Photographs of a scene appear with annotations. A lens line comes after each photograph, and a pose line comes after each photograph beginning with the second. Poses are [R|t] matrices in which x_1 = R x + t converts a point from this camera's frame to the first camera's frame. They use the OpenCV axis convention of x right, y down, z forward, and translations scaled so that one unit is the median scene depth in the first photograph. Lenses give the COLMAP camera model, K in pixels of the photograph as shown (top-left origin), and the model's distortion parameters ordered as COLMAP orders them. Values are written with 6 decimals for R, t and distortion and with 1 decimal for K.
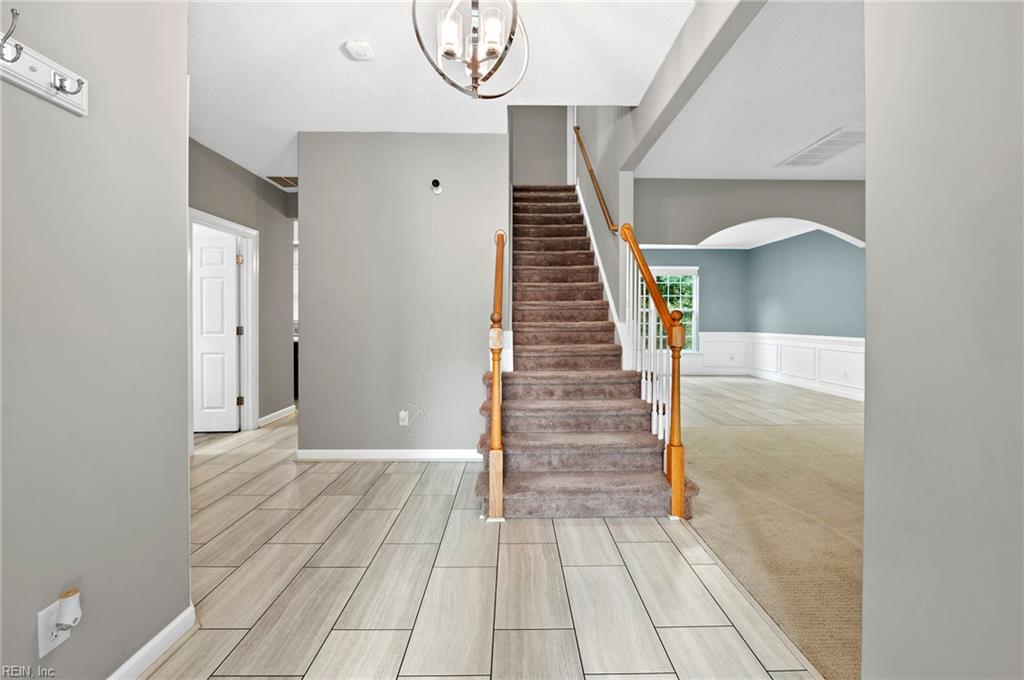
lens RADIAL K [[407.0, 0, 513.9], [0, 407.0, 322.4], [0, 0, 1]] dist [-0.000069, -0.000002]
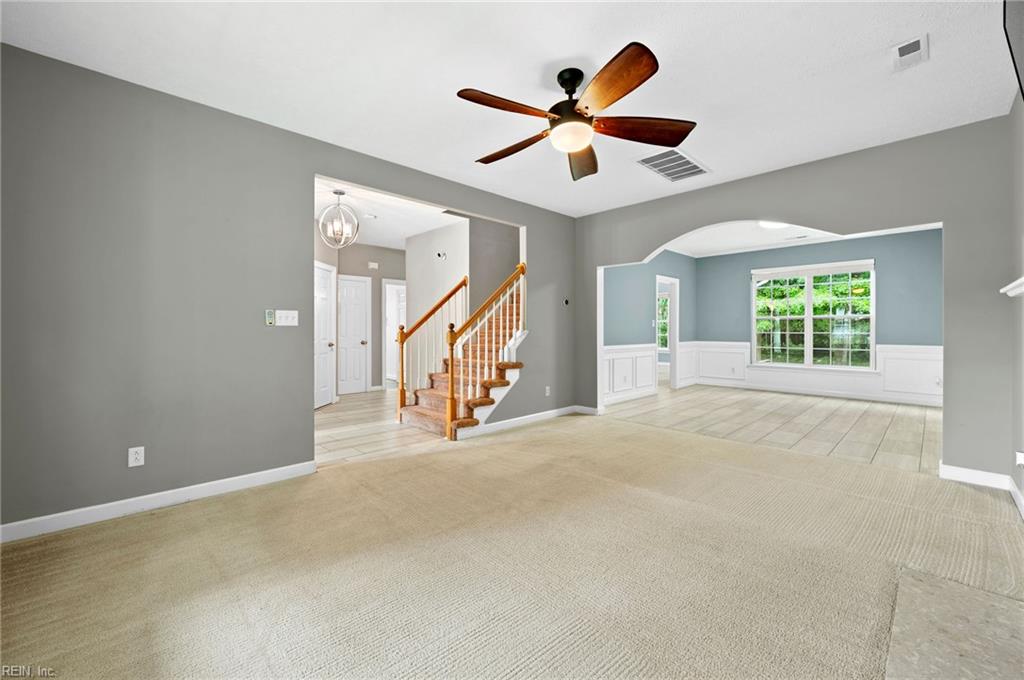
lens RADIAL K [[409.1, 0, 515.3], [0, 409.1, 334.6], [0, 0, 1]] dist [-0.000141, -0.000001]
pose [[0.695397, 0.004011, -0.718614, 0.715629], [-0.000280, 0.999986, 0.005311, -0.000839], [0.718625, -0.003493, 0.695389, -0.009381]]
